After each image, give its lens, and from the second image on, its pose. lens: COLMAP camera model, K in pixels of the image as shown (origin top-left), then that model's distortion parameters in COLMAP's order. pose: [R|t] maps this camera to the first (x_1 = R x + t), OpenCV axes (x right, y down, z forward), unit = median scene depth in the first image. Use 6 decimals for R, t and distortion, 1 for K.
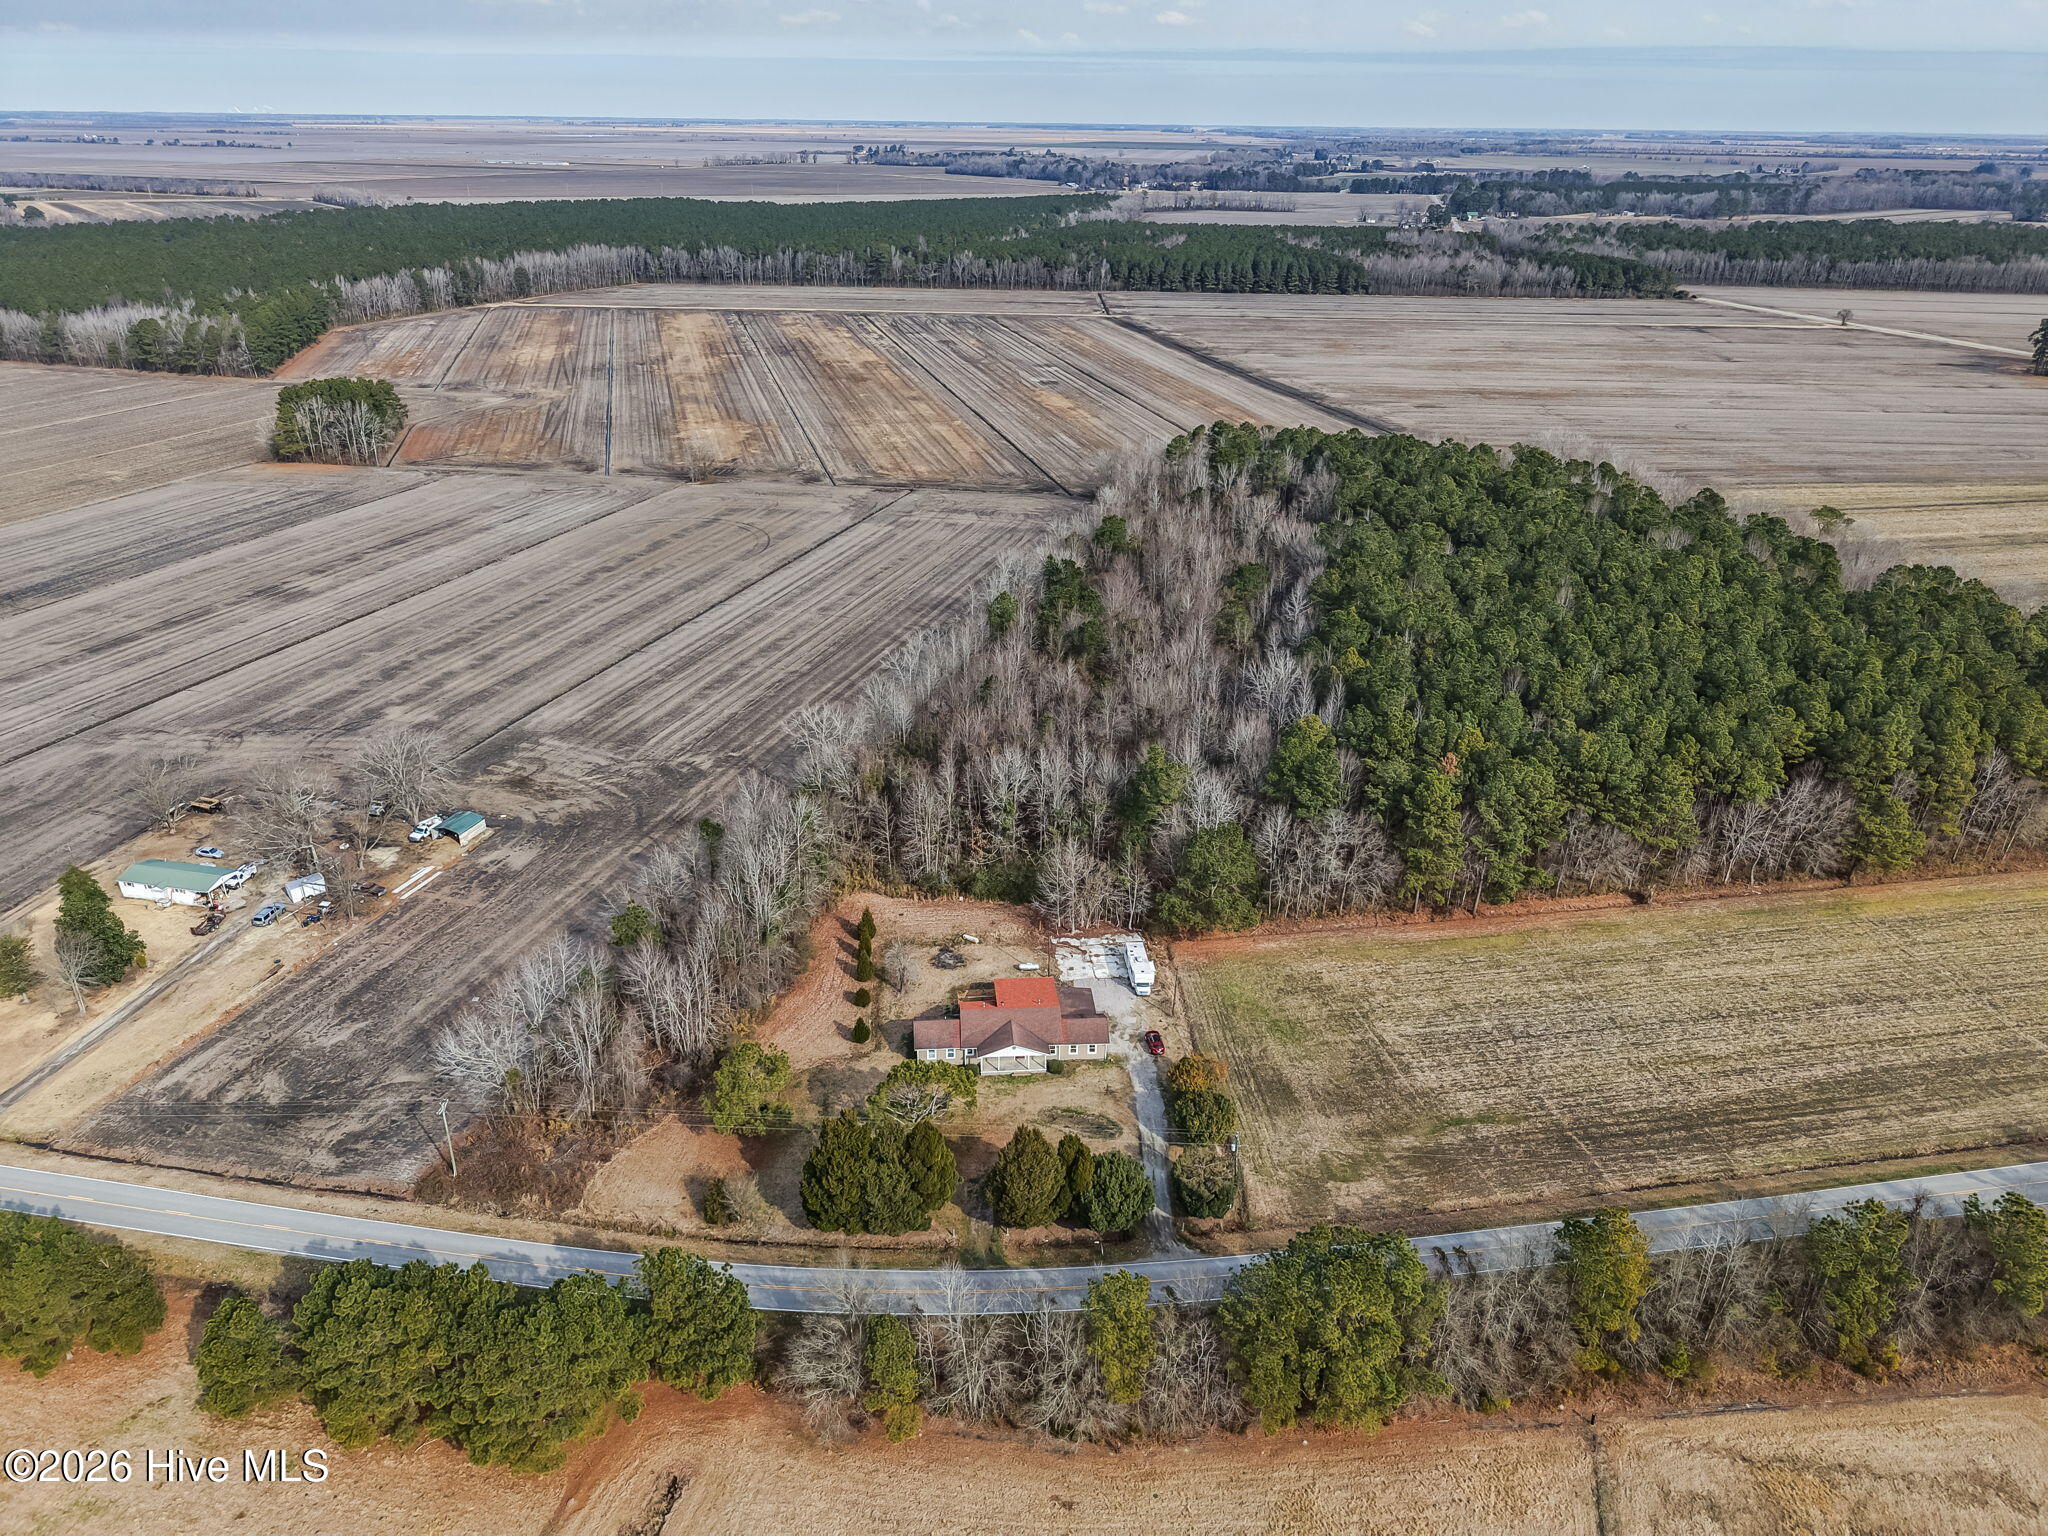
lens RADIAL K [[1369.1, 0, 1013.0], [0, 1369.1, 771.3], [0, 0, 1]] dist [0.020850, -0.018133]
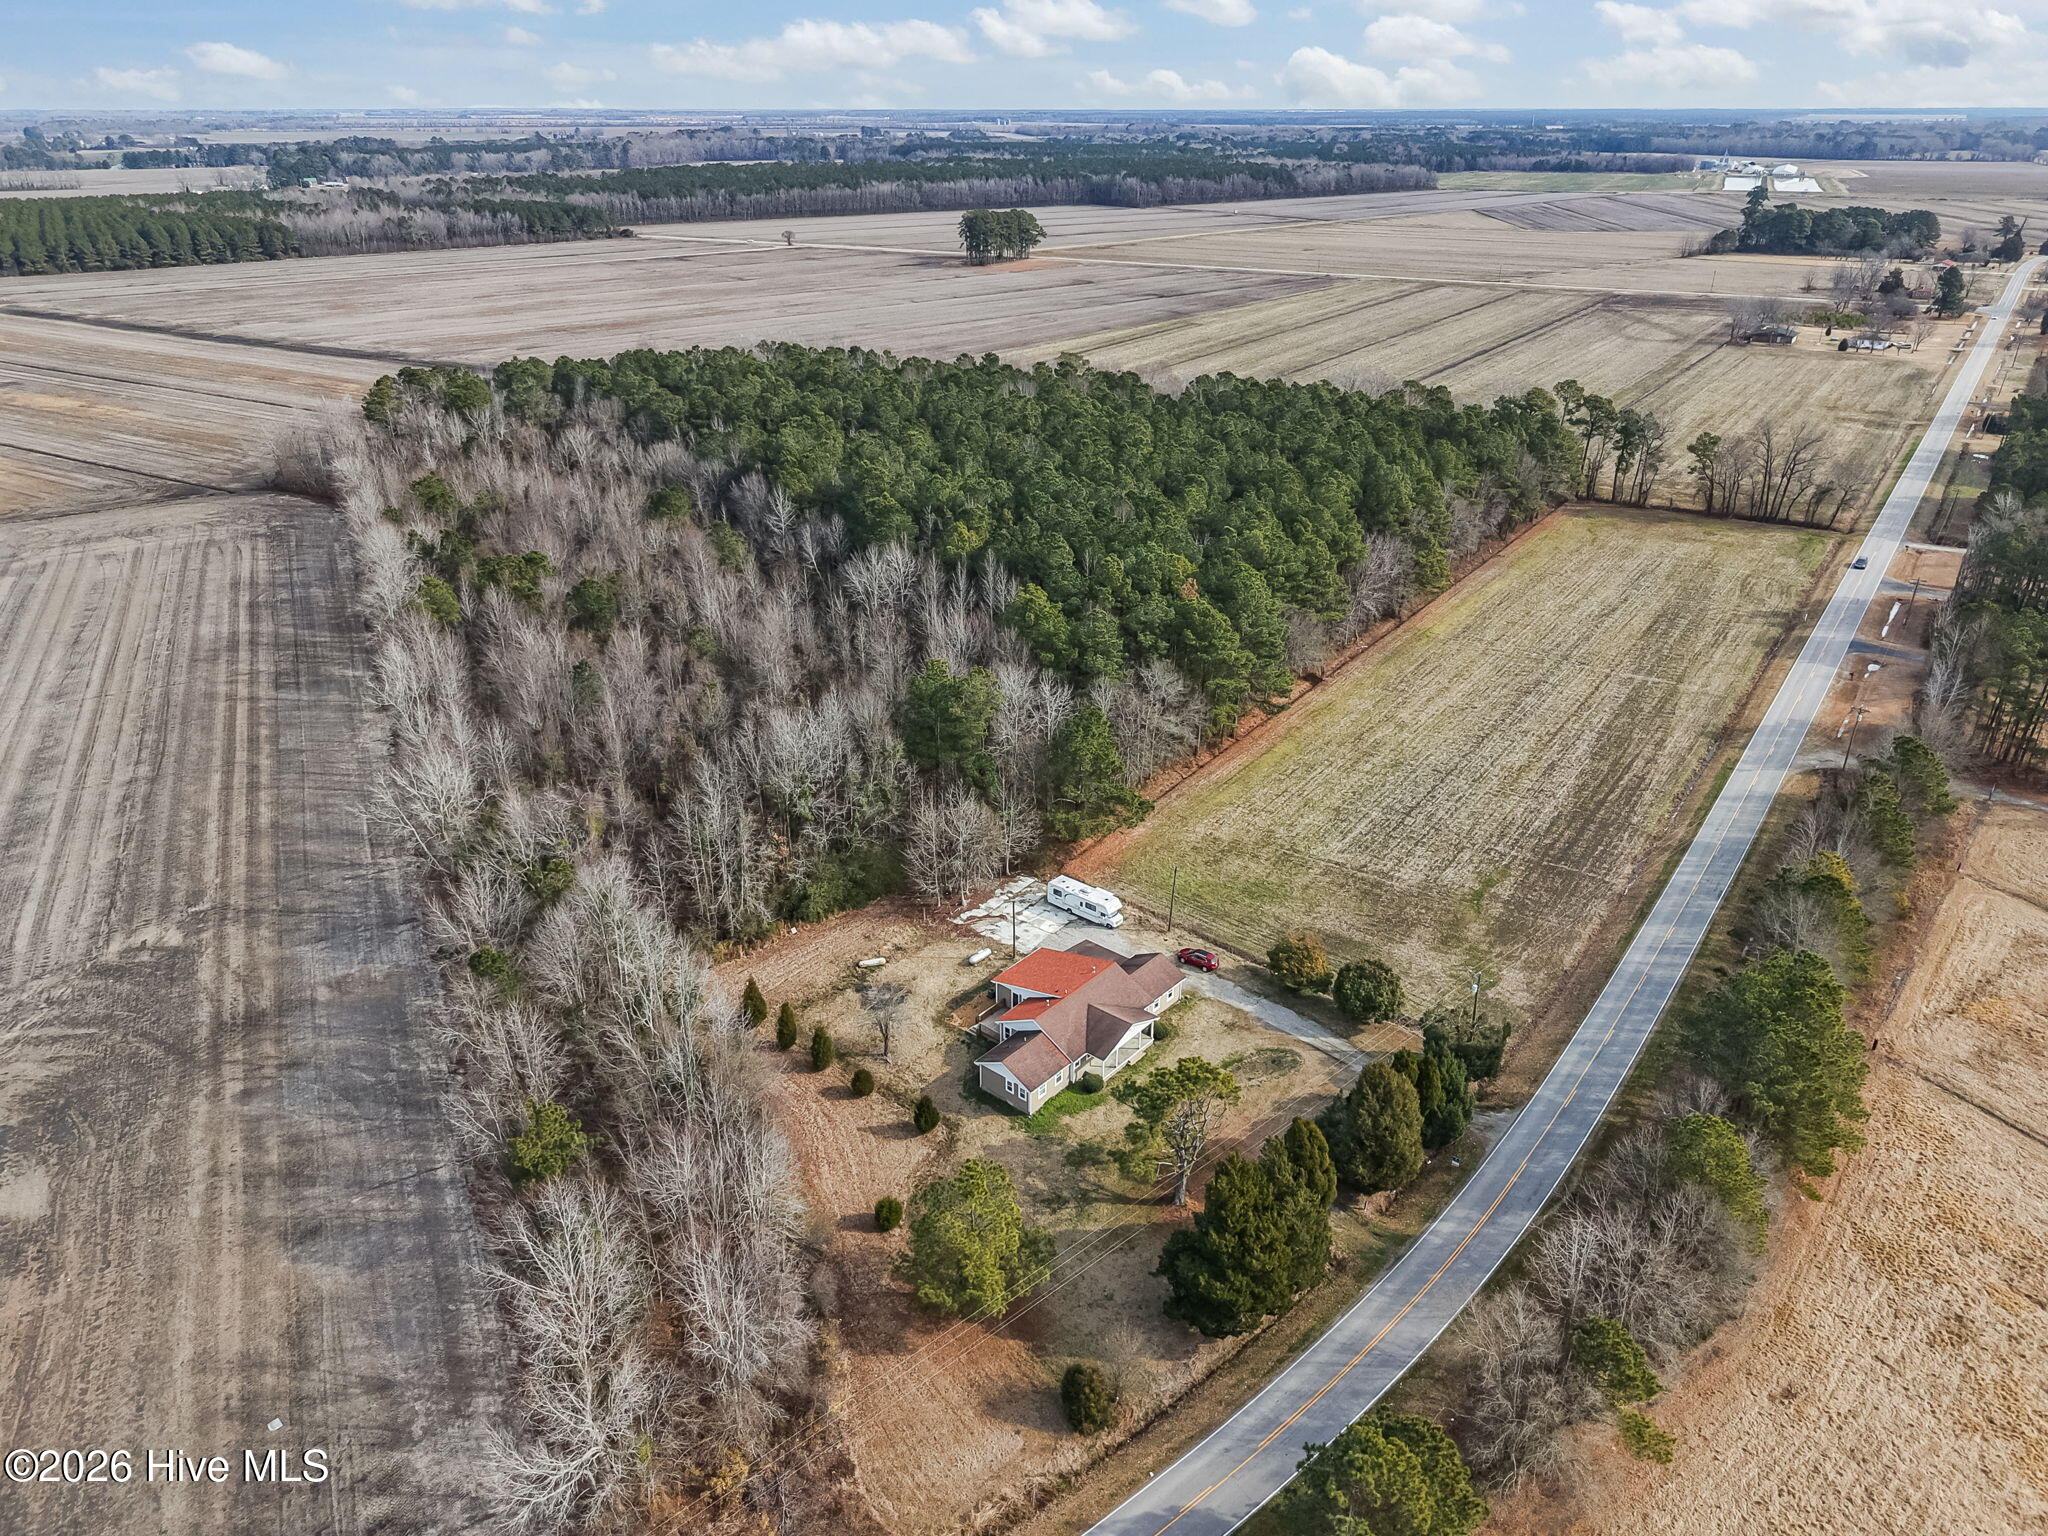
lens RADIAL K [[1411.6, 0, 1021.8], [0, 1411.6, 769.2], [0, 0, 1]] dist [-0.001201, 0.002128]
pose [[0.703100, -0.312275, 0.638854, -0.369258], [0.311770, 0.942835, 0.117739, -0.034348], [-0.639100, 0.116393, 0.760265, 0.312330]]
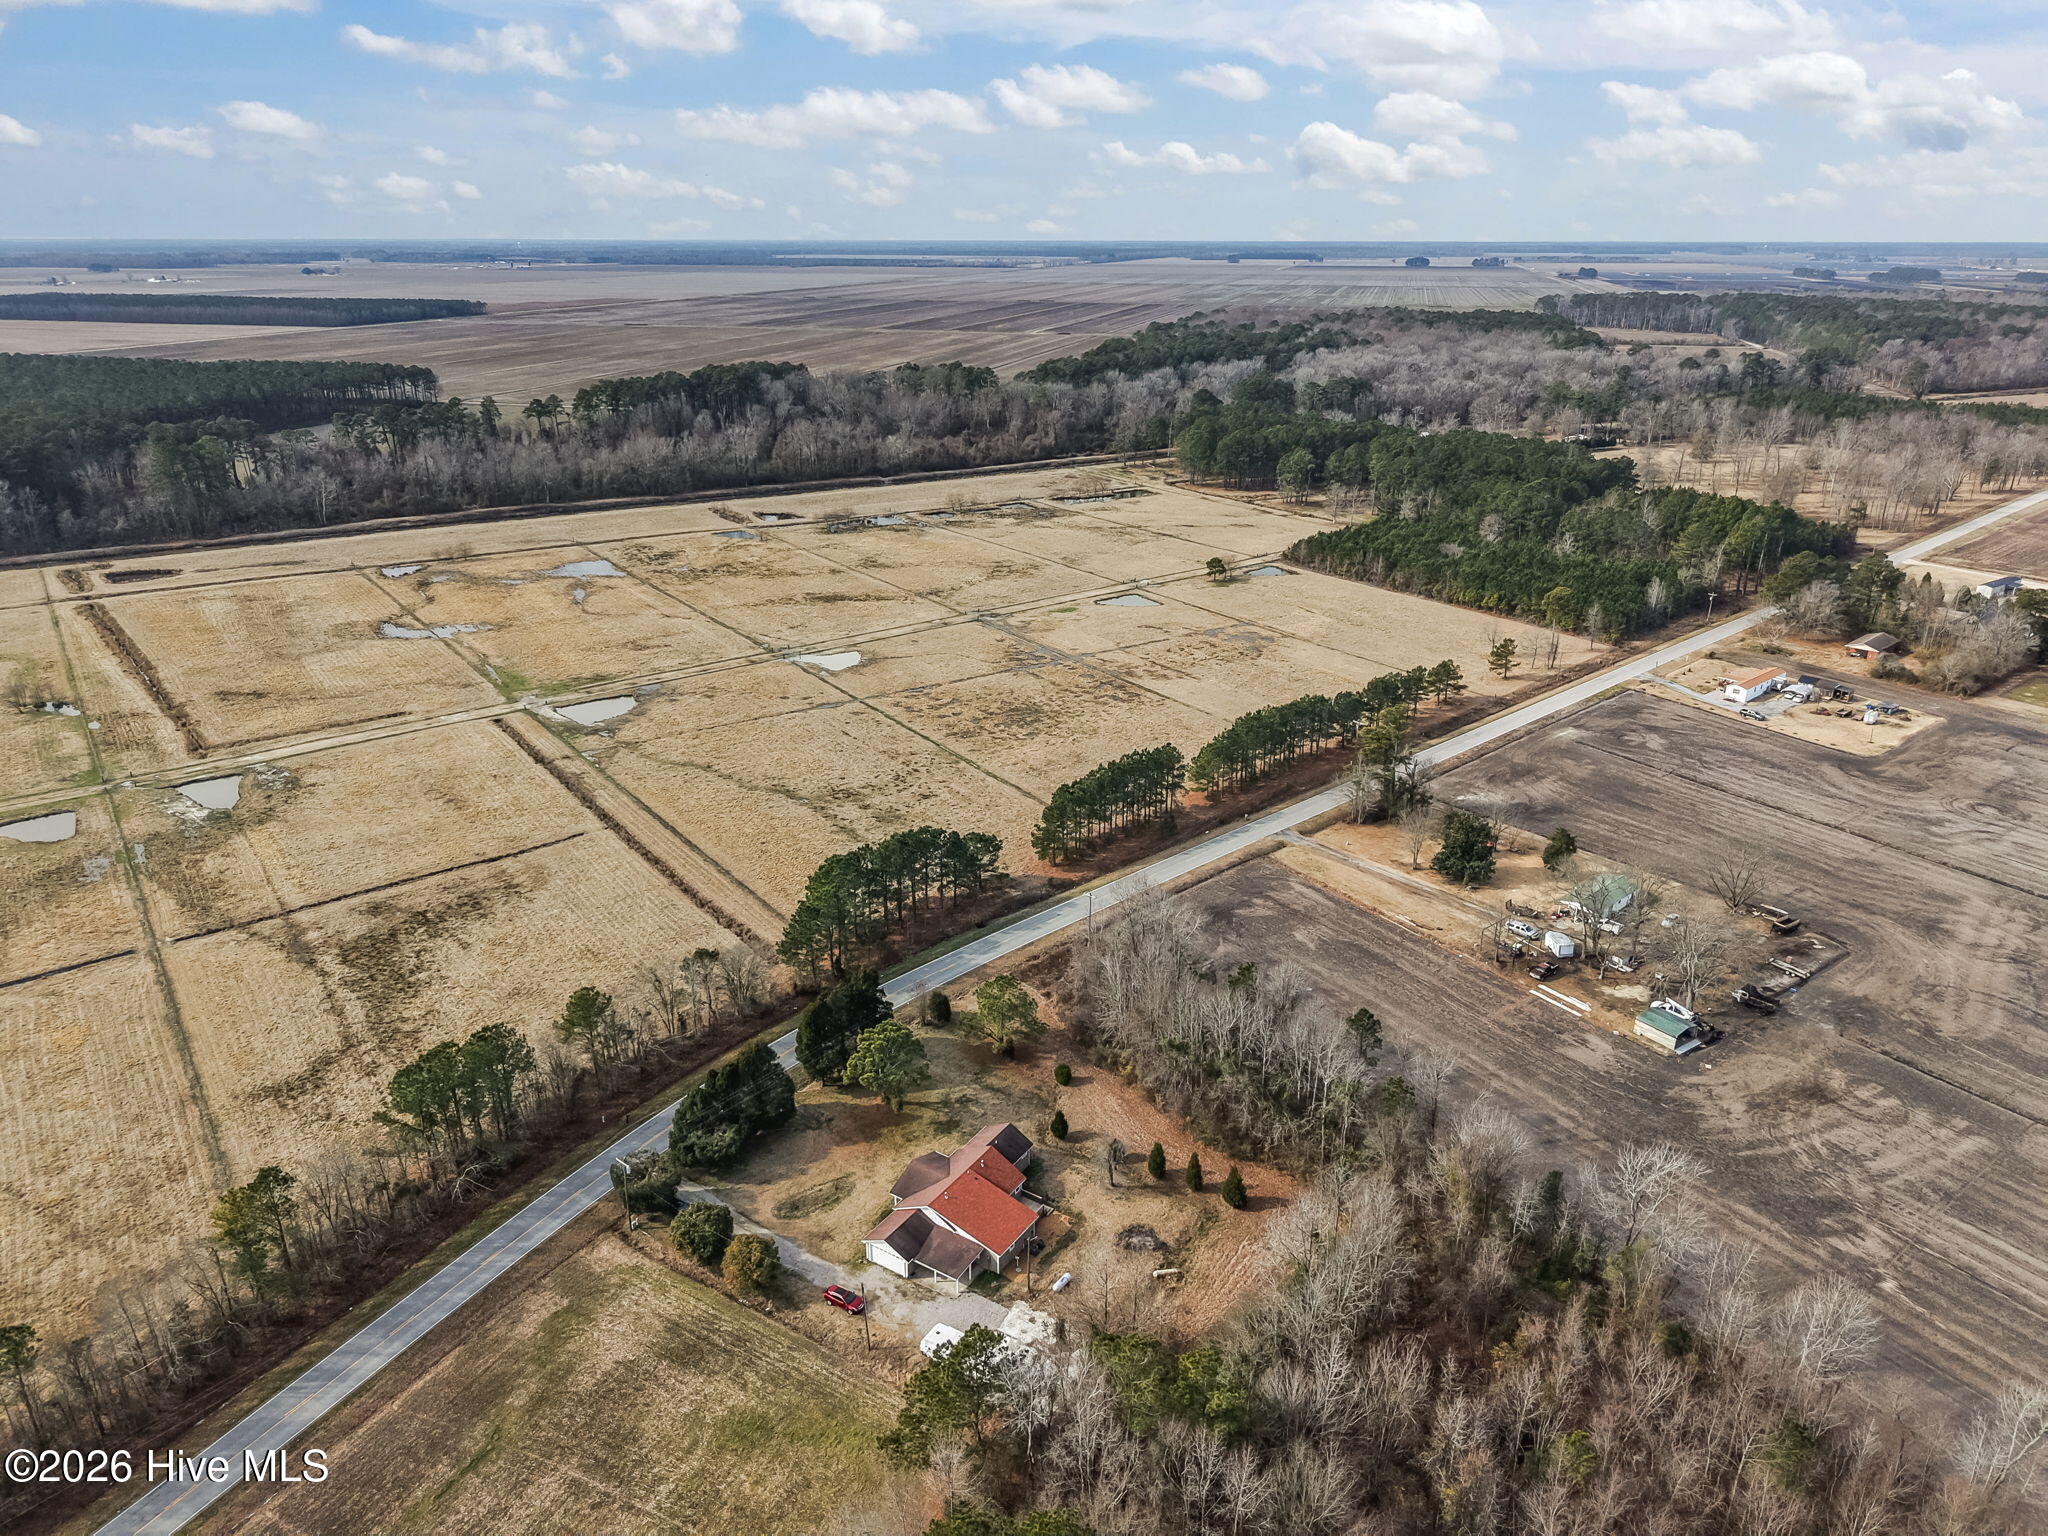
lens RADIAL K [[1369.1, 0, 1013.0], [0, 1369.1, 771.3], [0, 0, 1]] dist [0.020850, -0.018133]
pose [[-0.606361, 0.281494, -0.743699, 0.437484], [-0.345283, 0.749276, 0.565125, -0.419254], [0.716315, 0.599456, -0.357136, 0.905017]]
